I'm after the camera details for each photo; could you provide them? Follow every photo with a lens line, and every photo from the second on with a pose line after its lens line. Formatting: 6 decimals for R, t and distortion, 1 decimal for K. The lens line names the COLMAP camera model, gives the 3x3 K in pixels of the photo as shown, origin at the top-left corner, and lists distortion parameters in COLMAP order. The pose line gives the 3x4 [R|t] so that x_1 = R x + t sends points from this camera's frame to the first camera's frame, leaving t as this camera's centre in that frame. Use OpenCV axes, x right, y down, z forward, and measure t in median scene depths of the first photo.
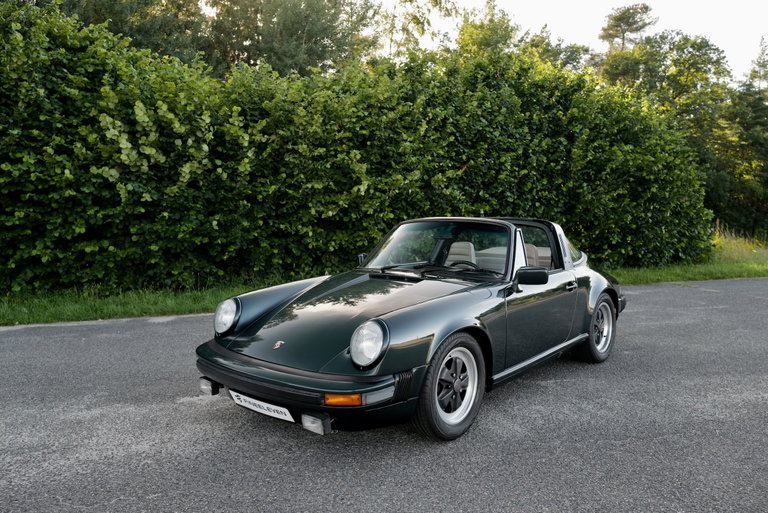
lens RADIAL K [[596.9, 0, 387.8], [0, 596.9, 259.9], [0, 0, 1]] dist [0.000220, -0.005632]
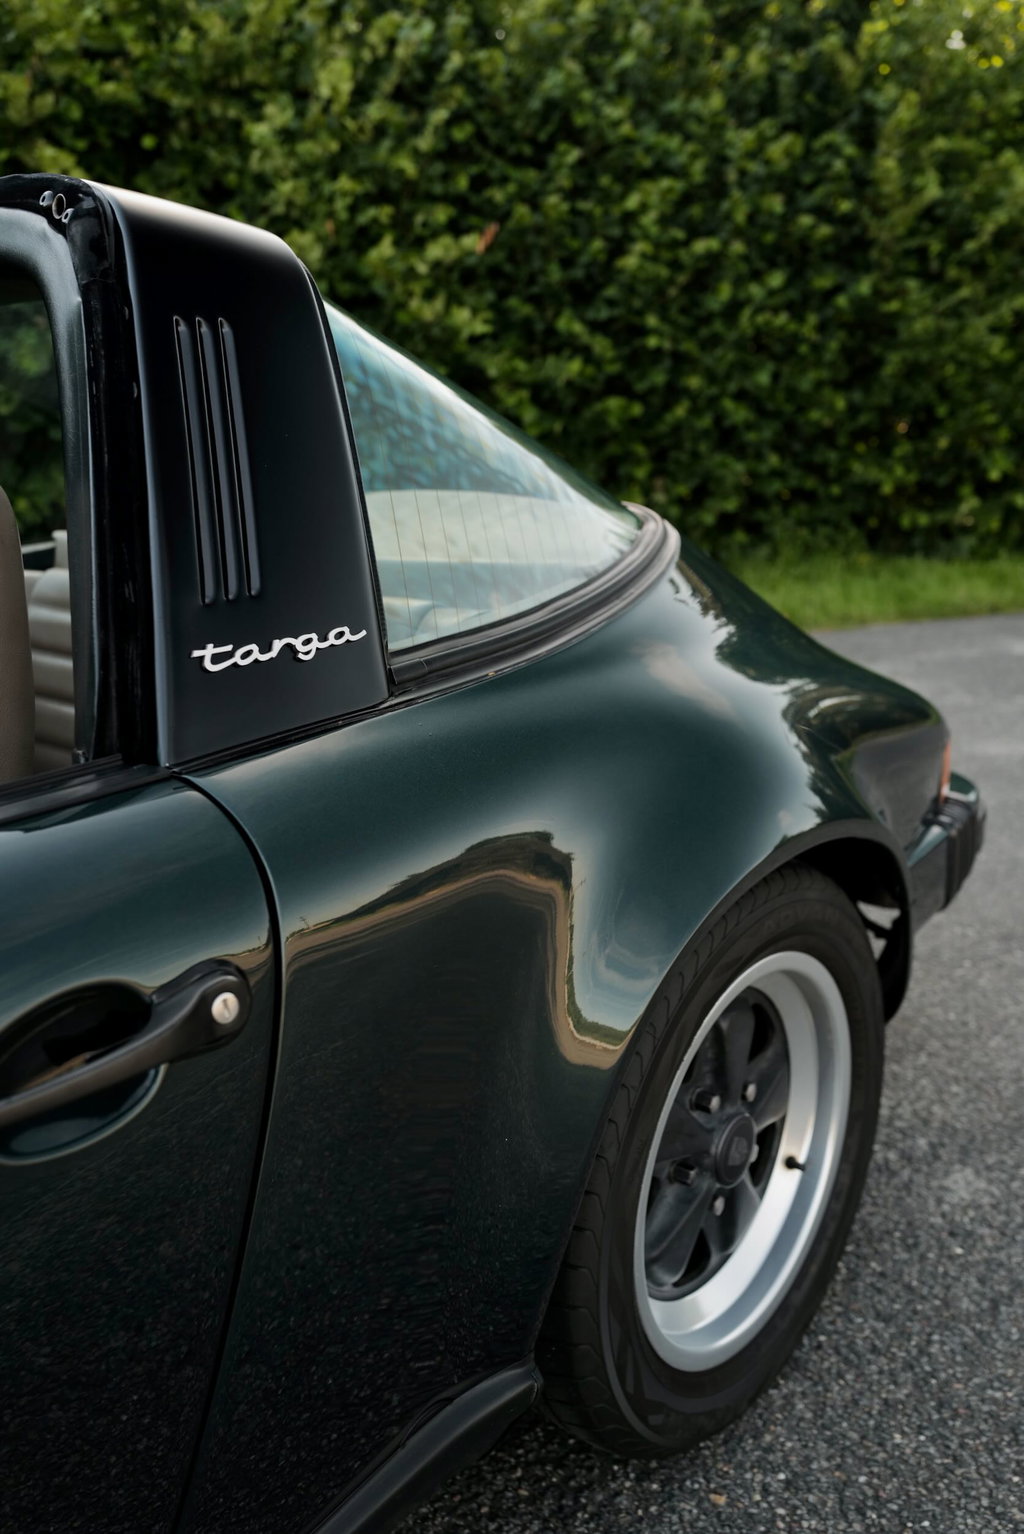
lens RADIAL K [[1204.5, 0, 514.0], [0, 1204.5, 779.9], [0, 0, 1]] dist [-0.020129, 0.032807]
pose [[0.999511, -0.027208, -0.015403, 0.133846], [0.029781, 0.978513, 0.204024, -0.007882], [0.009521, -0.204383, 0.978845, 0.346619]]
